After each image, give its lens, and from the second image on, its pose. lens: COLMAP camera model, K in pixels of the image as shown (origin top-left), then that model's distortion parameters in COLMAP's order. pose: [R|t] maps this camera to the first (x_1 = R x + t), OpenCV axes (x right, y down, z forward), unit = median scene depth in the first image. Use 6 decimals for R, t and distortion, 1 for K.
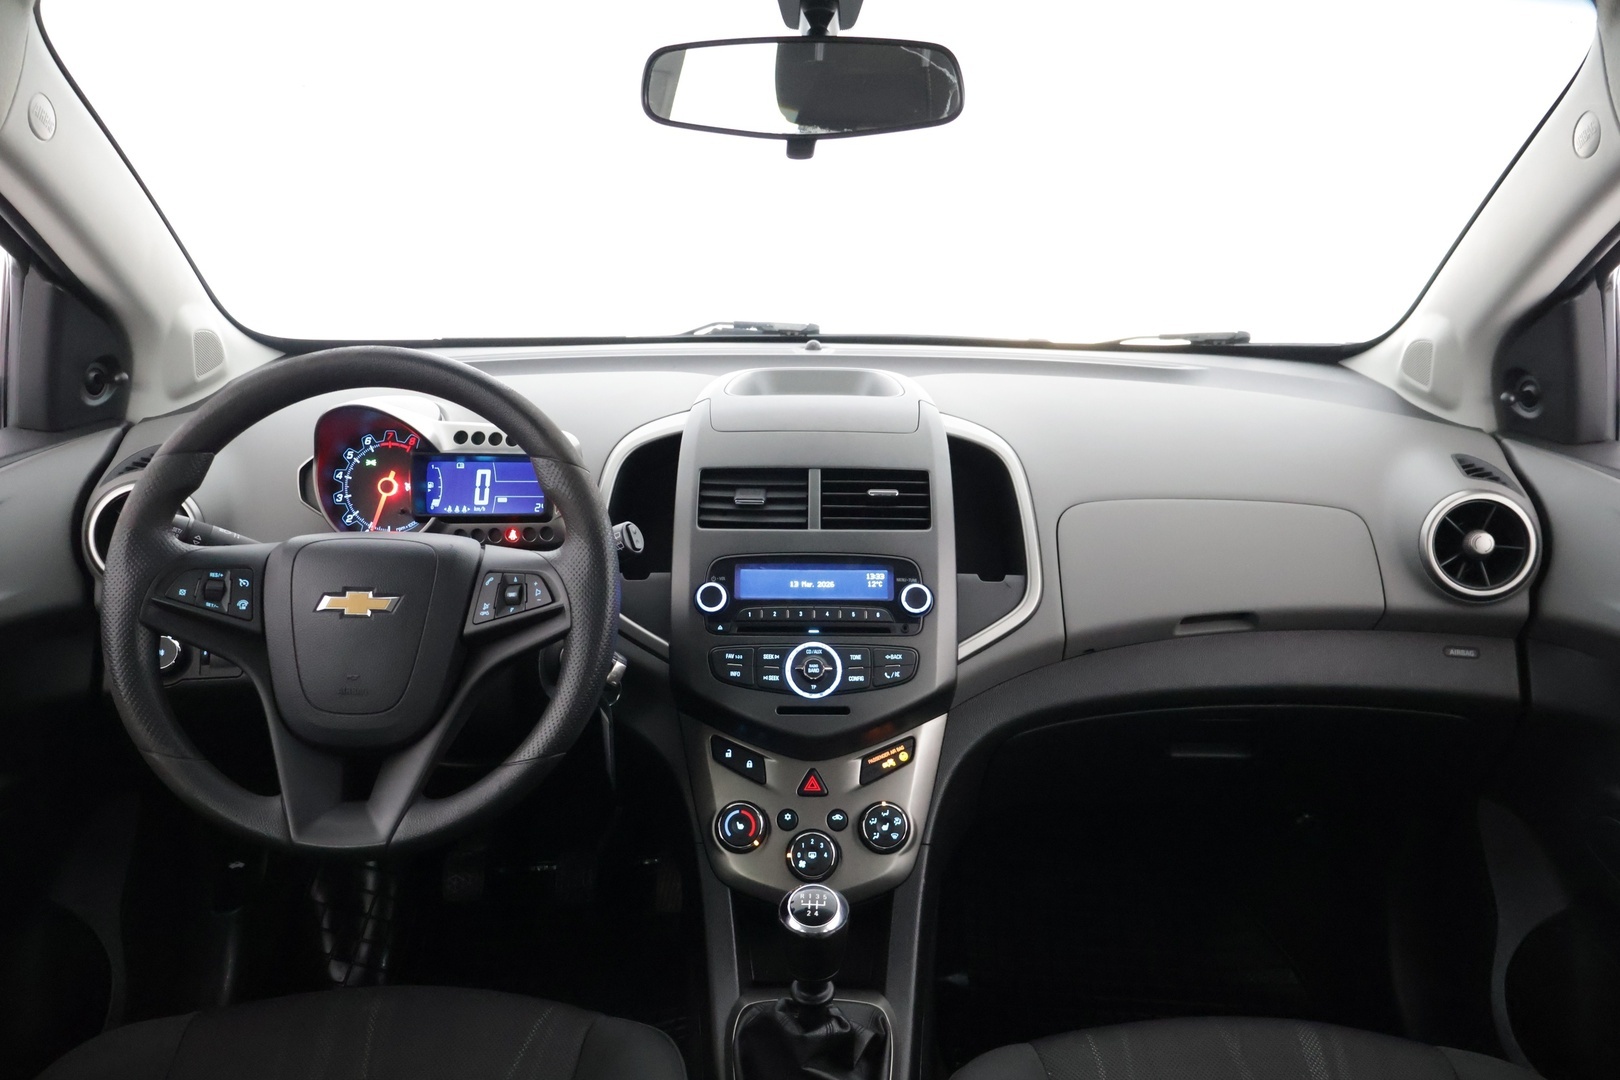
lens RADIAL K [[1385.4, 0, 808.3], [0, 1385.4, 542.7], [0, 0, 1]] dist [0.001829, 0.005597]
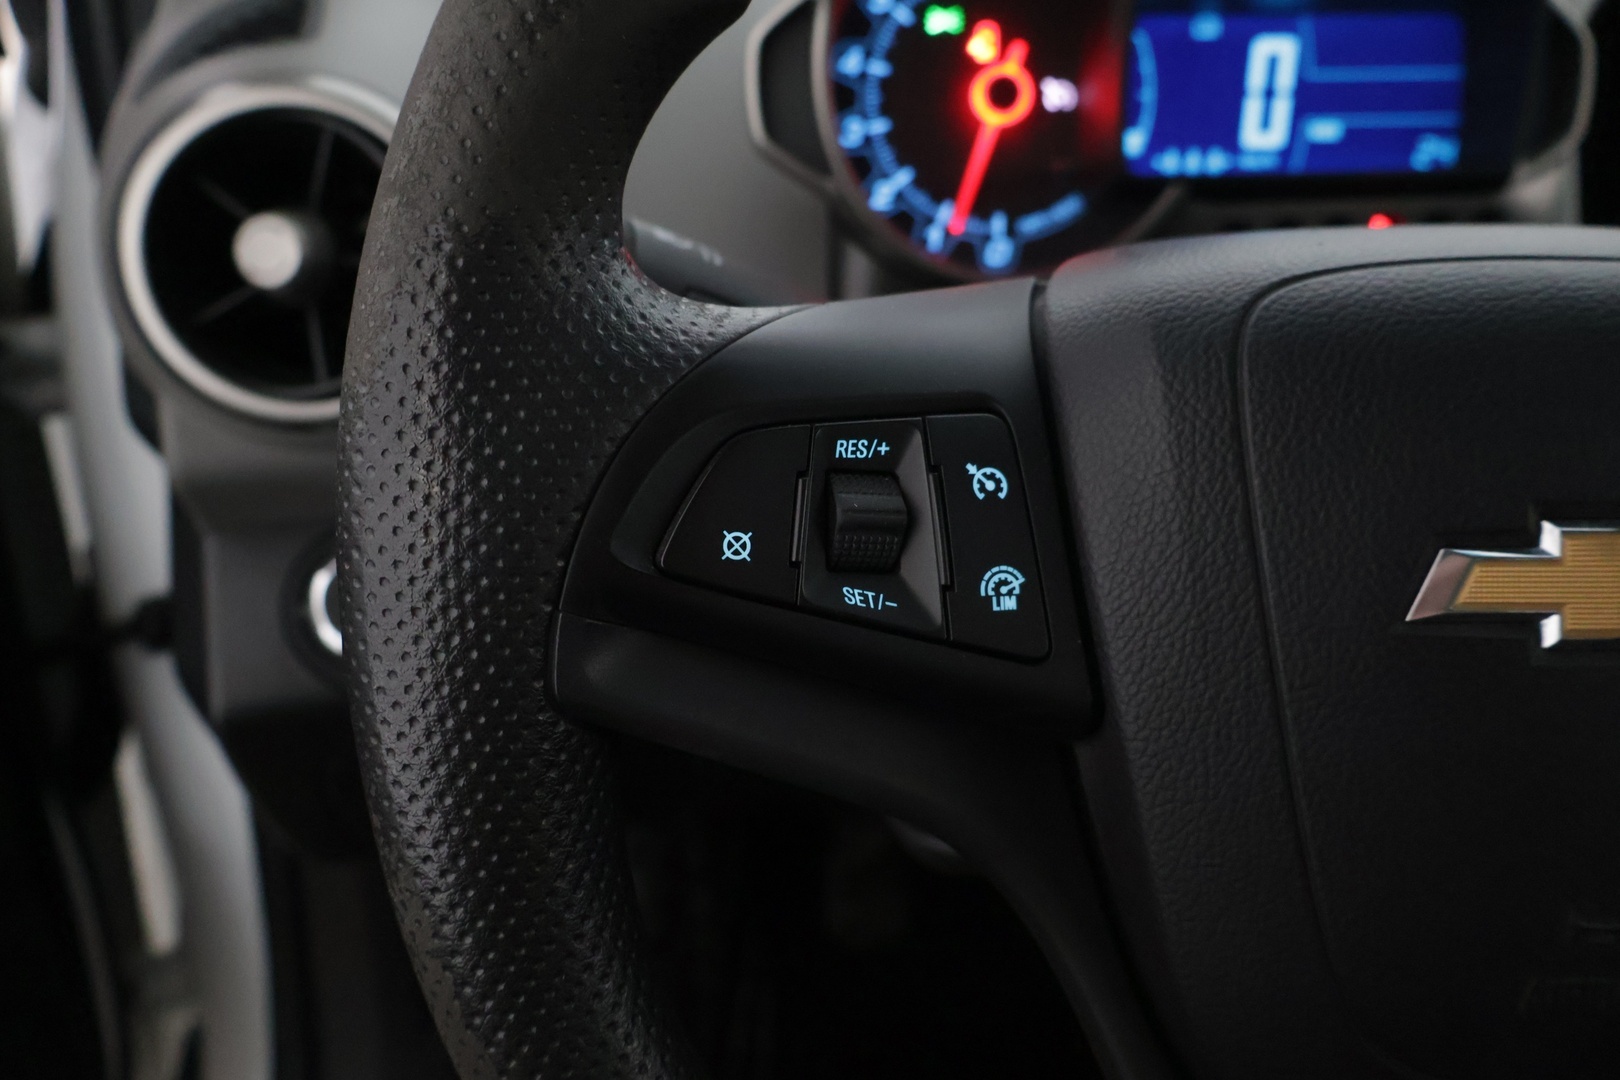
lens RADIAL K [[1385.4, 0, 816.9], [0, 1385.4, 542.8], [0, 0, 1]] dist [0.001829, 0.005597]
pose [[0.999090, -0.023369, 0.035675, -0.367814], [0.015278, 0.977109, 0.212192, -0.006183], [-0.039817, -0.211454, 0.976577, 0.659462]]
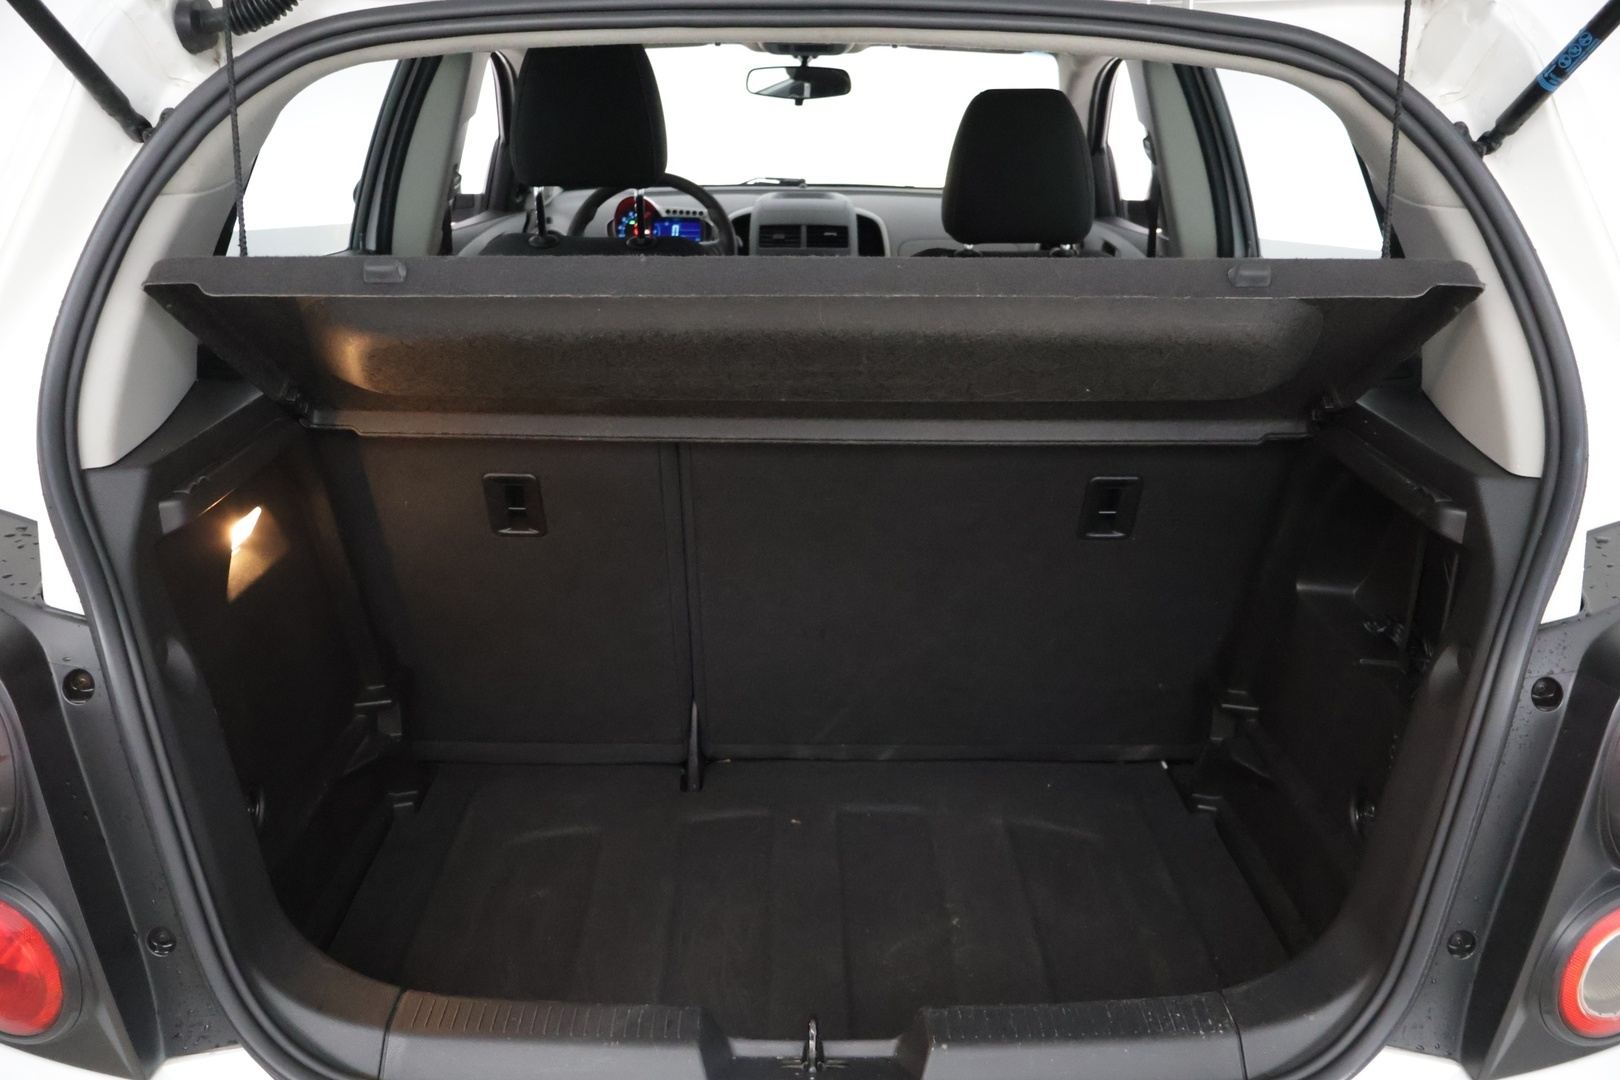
lens RADIAL K [[1385.4, 0, 801.9], [0, 1385.4, 538.4], [0, 0, 1]] dist [0.001829, 0.005597]
pose [[0.999996, -0.000541, 0.002674, -0.006108], [0.000395, 0.998523, 0.054322, 0.397695], [-0.002699, -0.054321, 0.998520, -1.644910]]
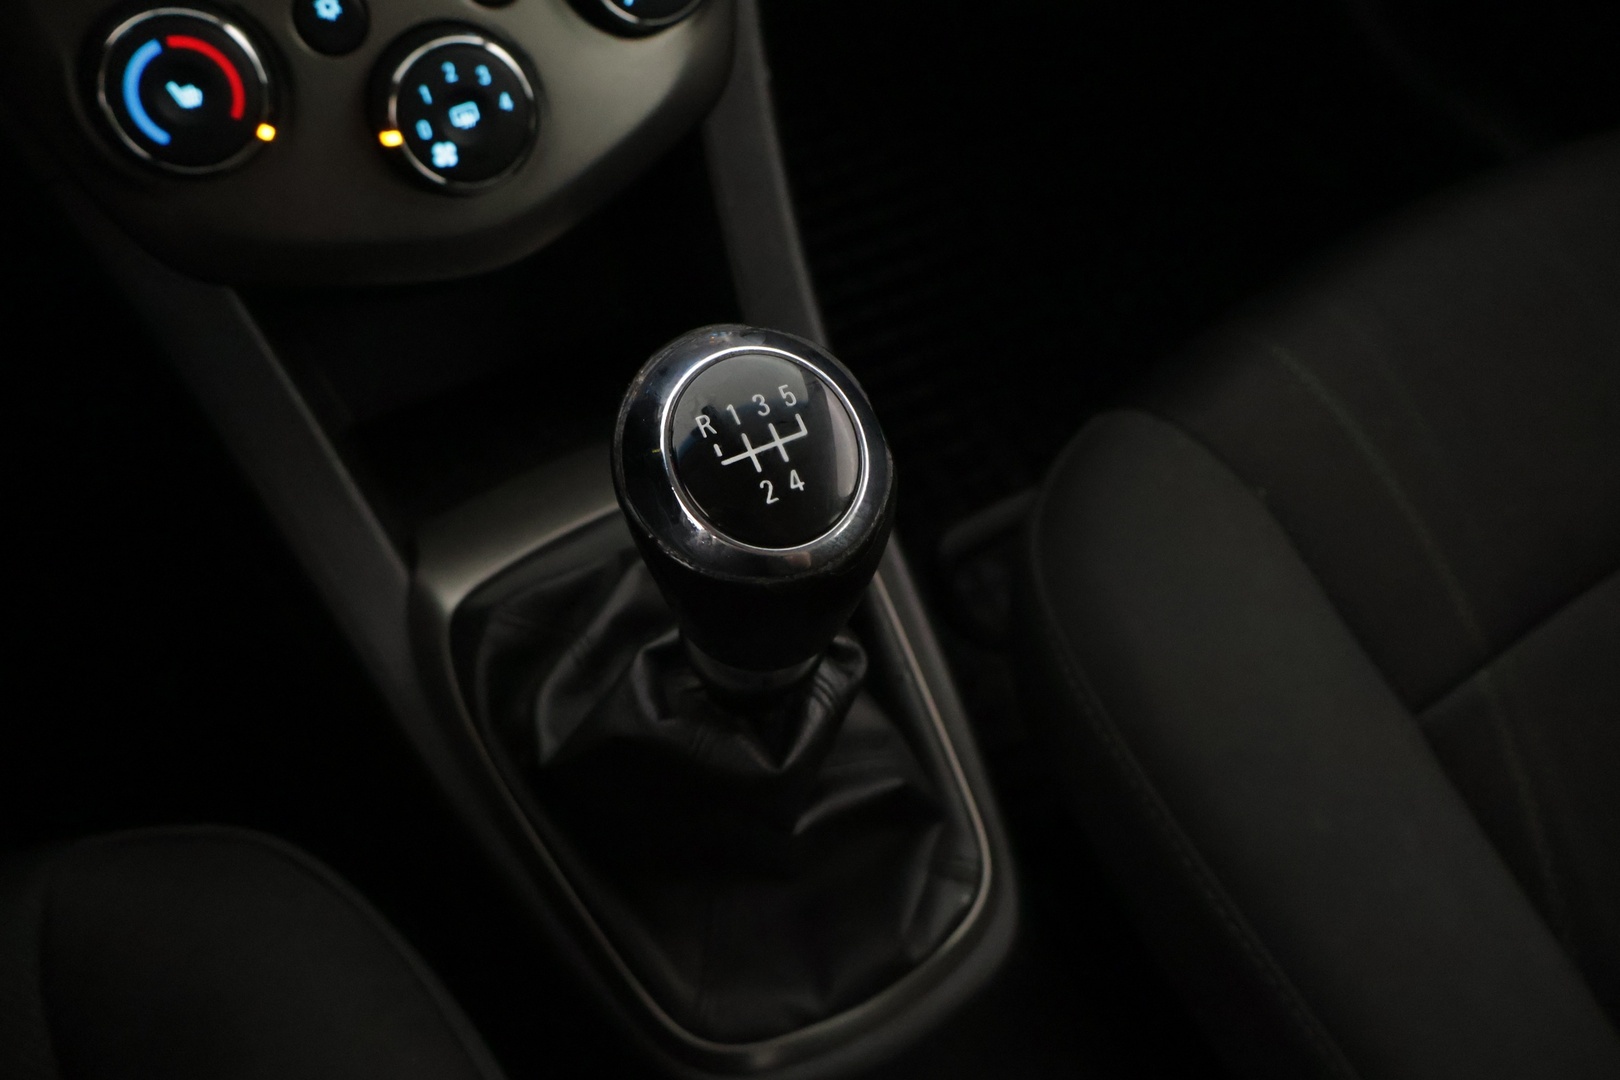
lens RADIAL K [[1385.4, 0, 815.2], [0, 1385.4, 531.9], [0, 0, 1]] dist [0.001829, 0.005597]
pose [[0.864863, -0.403382, 0.298822, -0.057160], [0.097387, 0.718763, 0.688400, 0.084016], [-0.492470, -0.566270, 0.660916, 0.680059]]
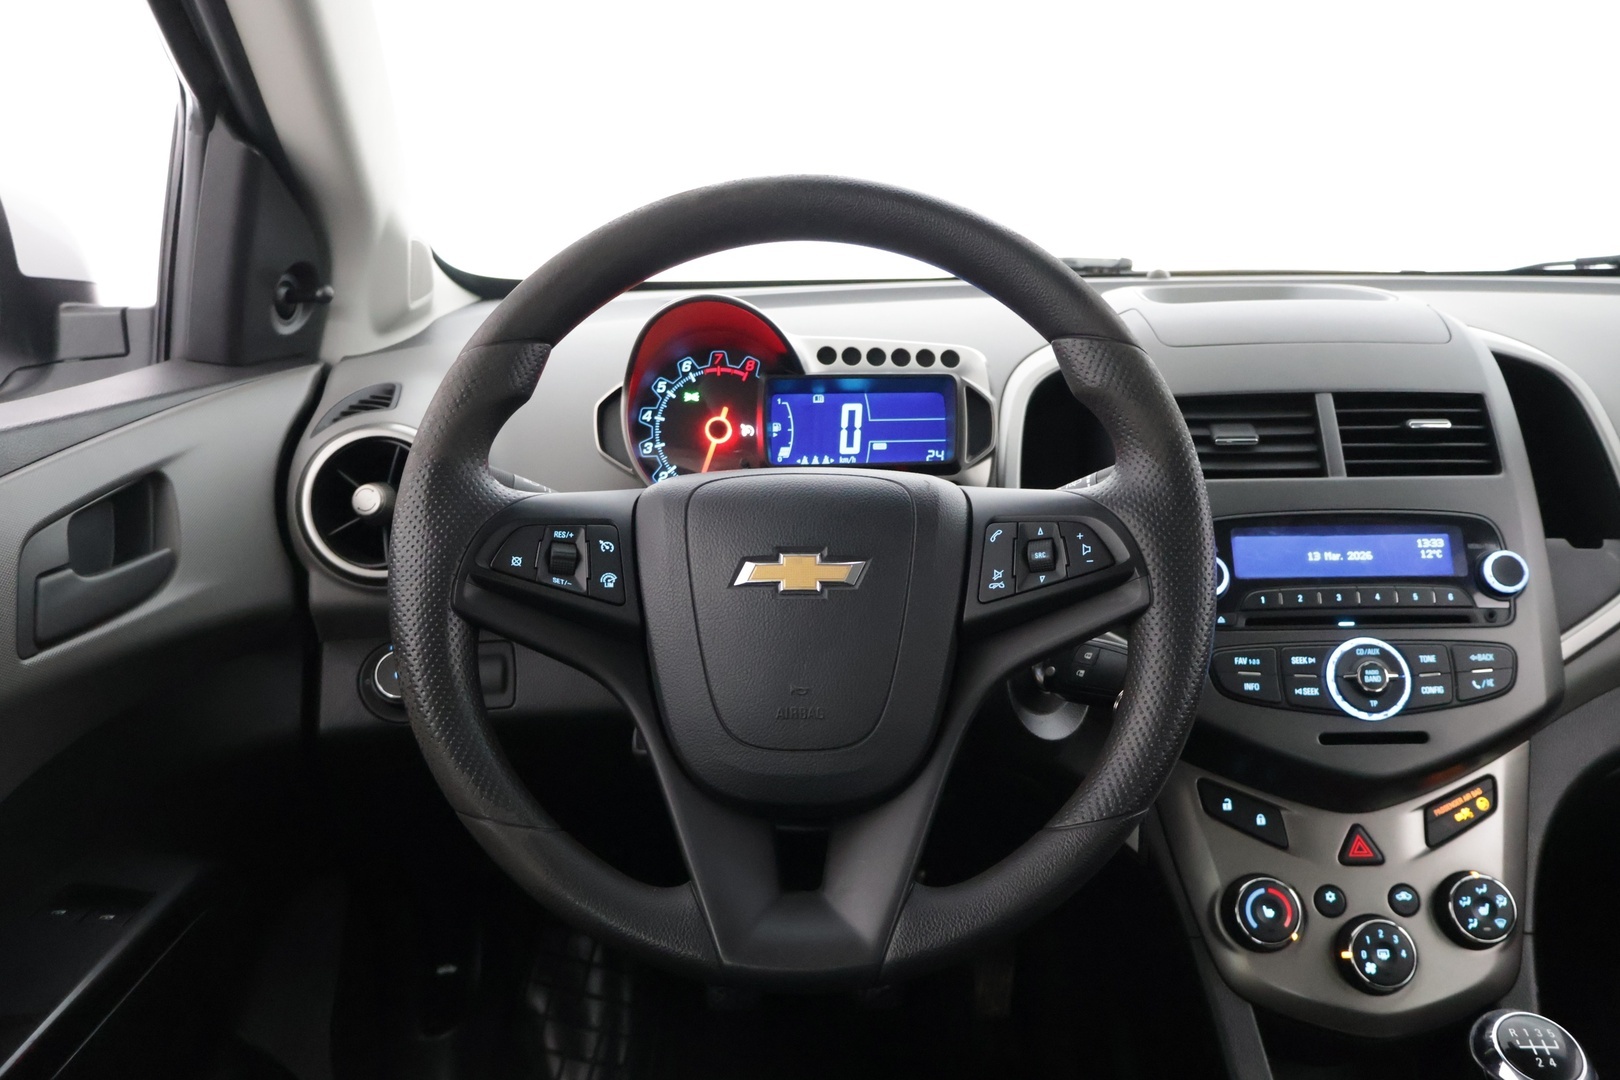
lens RADIAL K [[1385.4, 0, 801.4], [0, 1385.4, 544.1], [0, 0, 1]] dist [0.001829, 0.005597]
pose [[0.999796, -0.019729, -0.004277, -0.263110], [0.019561, 0.999154, -0.036178, 0.043799], [0.004987, 0.036087, 0.999336, 0.307592]]
